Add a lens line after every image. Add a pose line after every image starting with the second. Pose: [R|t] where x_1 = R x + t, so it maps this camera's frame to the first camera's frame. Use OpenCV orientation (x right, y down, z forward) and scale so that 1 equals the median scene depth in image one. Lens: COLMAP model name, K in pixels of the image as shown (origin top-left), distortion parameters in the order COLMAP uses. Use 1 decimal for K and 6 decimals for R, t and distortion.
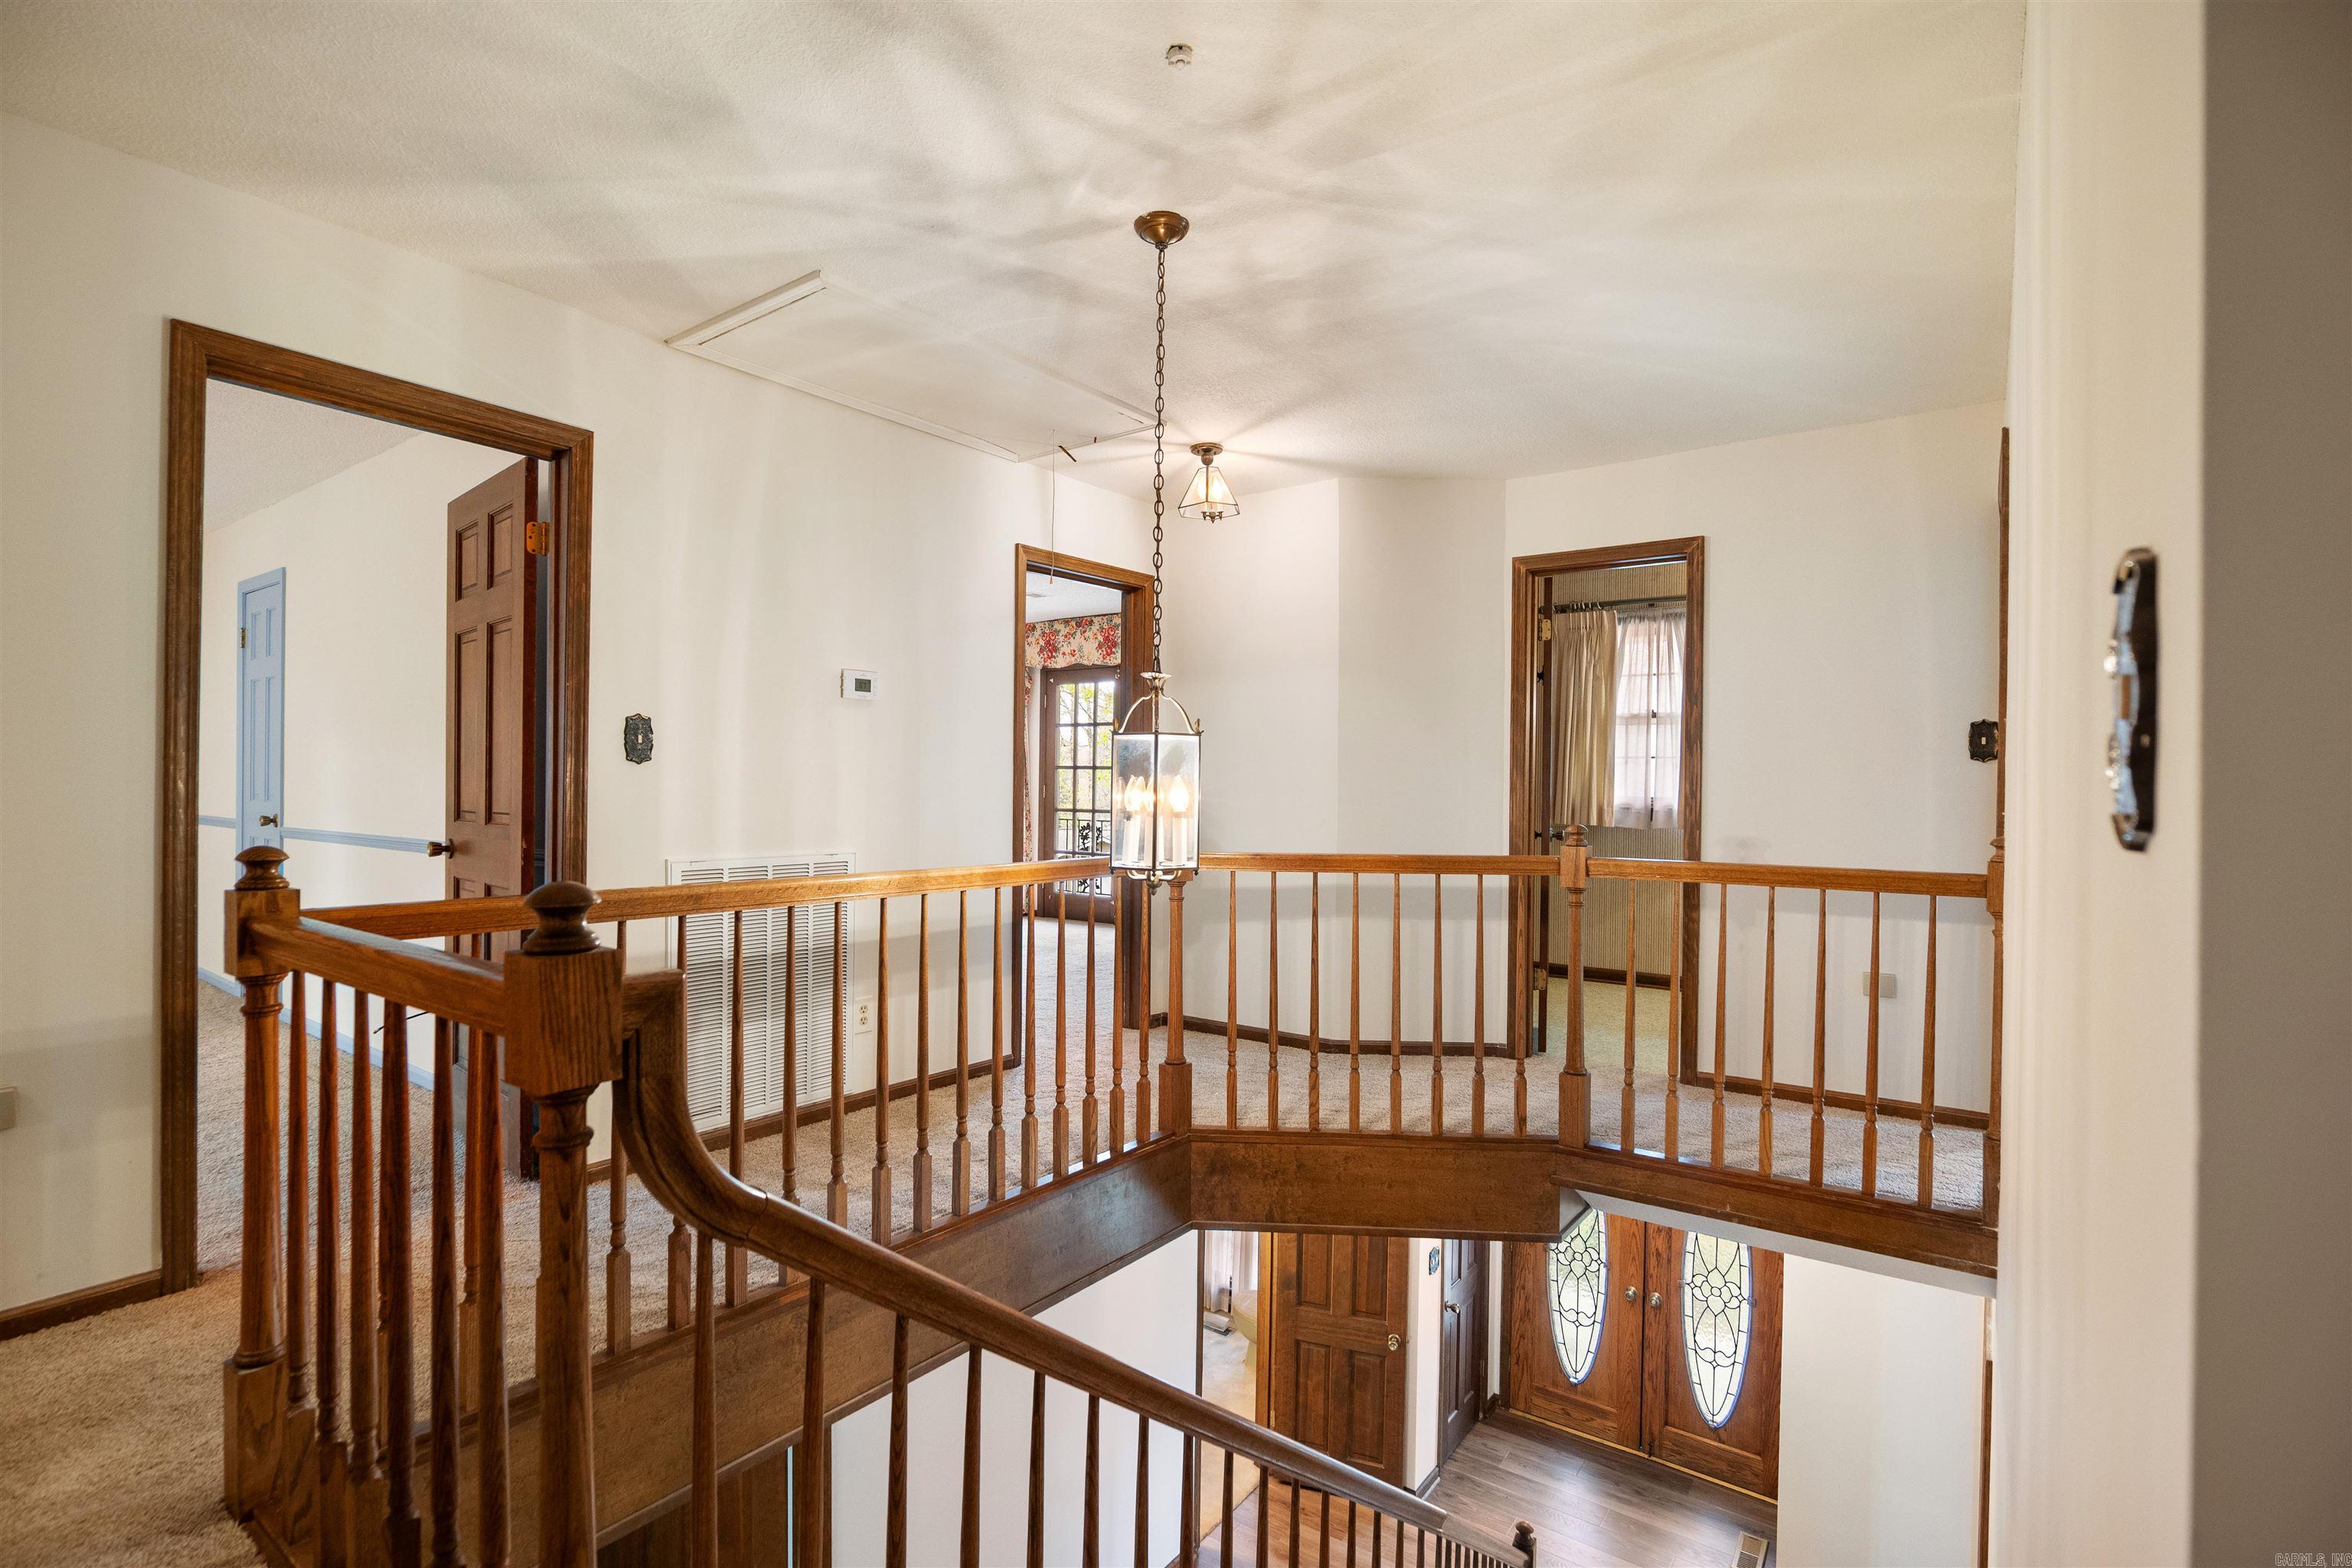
lens RADIAL K [[1108.7, 0, 1180.6], [0, 1108.7, 768.8], [0, 0, 1]] dist [-0.020768, 0.005069]
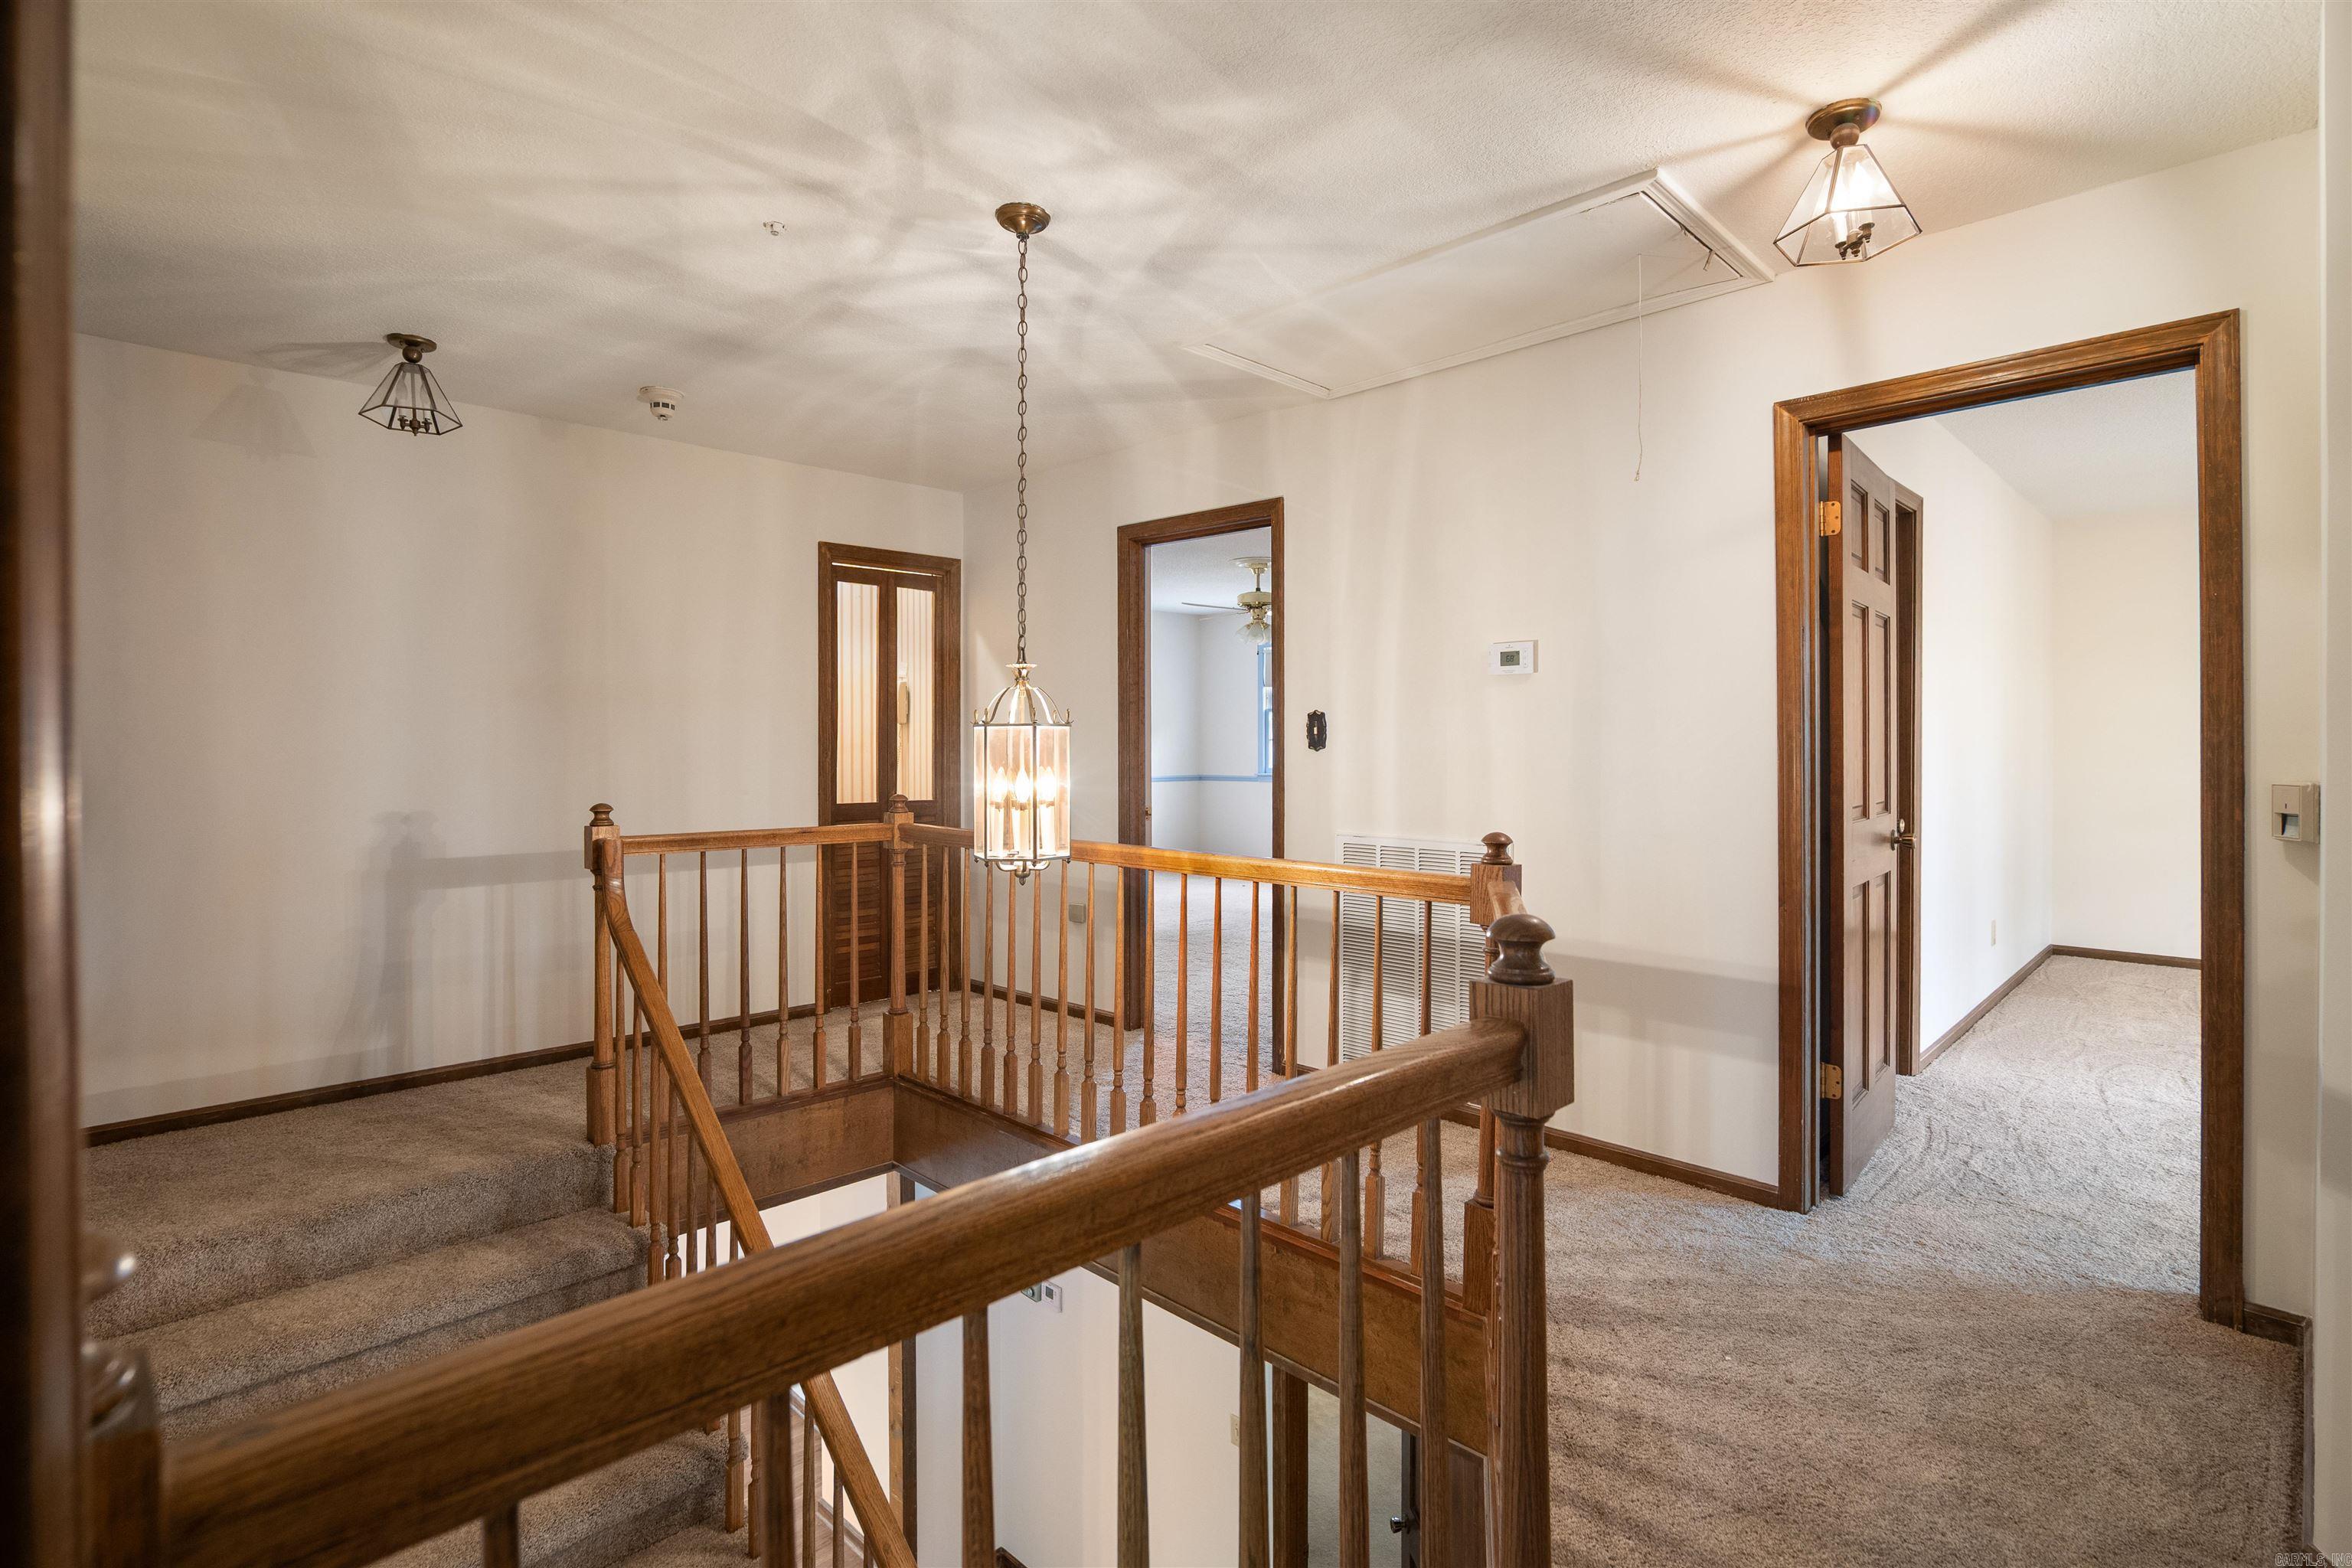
lens RADIAL K [[1105.9, 0, 1140.8], [0, 1105.9, 794.2], [0, 0, 1]] dist [-0.021443, 0.006960]
pose [[-0.162638, 0.029655, -0.986240, 0.936004], [0.010148, 0.999546, 0.028382, 0.009277], [0.986634, -0.005393, -0.162866, 1.217181]]
